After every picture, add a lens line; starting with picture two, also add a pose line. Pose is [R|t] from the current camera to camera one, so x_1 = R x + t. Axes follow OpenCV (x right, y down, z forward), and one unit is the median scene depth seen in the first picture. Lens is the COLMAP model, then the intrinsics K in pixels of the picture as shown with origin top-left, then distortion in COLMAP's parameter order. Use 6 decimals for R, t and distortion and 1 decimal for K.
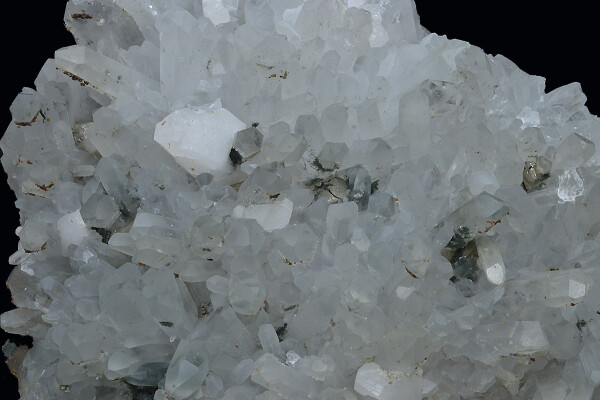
lens RADIAL K [[1612.0, 0, 300.0], [0, 1612.0, 200.0], [0, 0, 1]] dist [-0.082698, -0.150164]
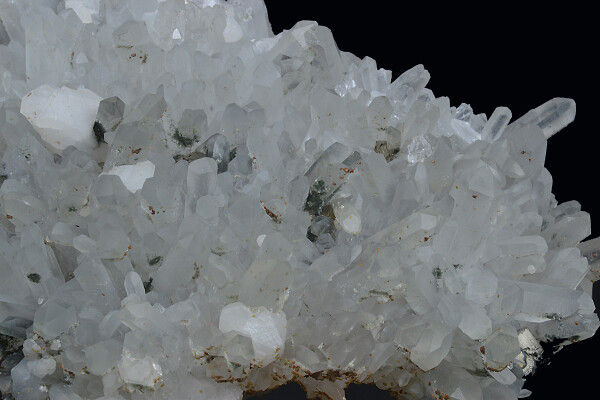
lens RADIAL K [[1612.0, 0, 300.0], [0, 1612.0, 200.0], [0, 0, 1]] dist [-0.082698, -0.150164]
pose [[0.996463, -0.031160, 0.078043, 0.007038], [0.046553, 0.977870, -0.203969, 0.236739], [-0.069961, 0.206881, 0.975862, -0.019150]]
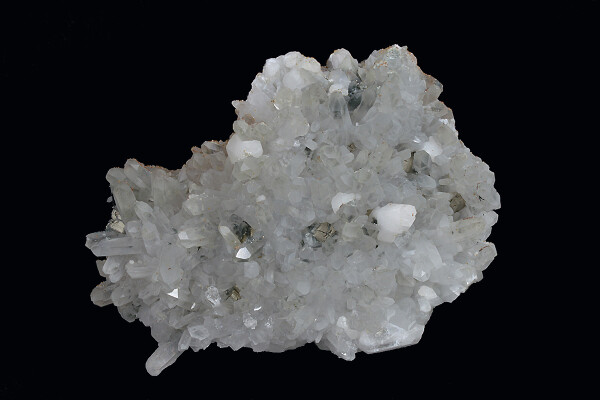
lens RADIAL K [[1612.0, 0, 300.0], [0, 1612.0, 200.0], [0, 0, 1]] dist [-0.082698, -0.150164]
pose [[-0.876734, 0.480419, 0.023121, -0.019880], [-0.454979, -0.843979, 0.284068, -0.504971], [0.155986, 0.238532, 0.958525, -0.835305]]
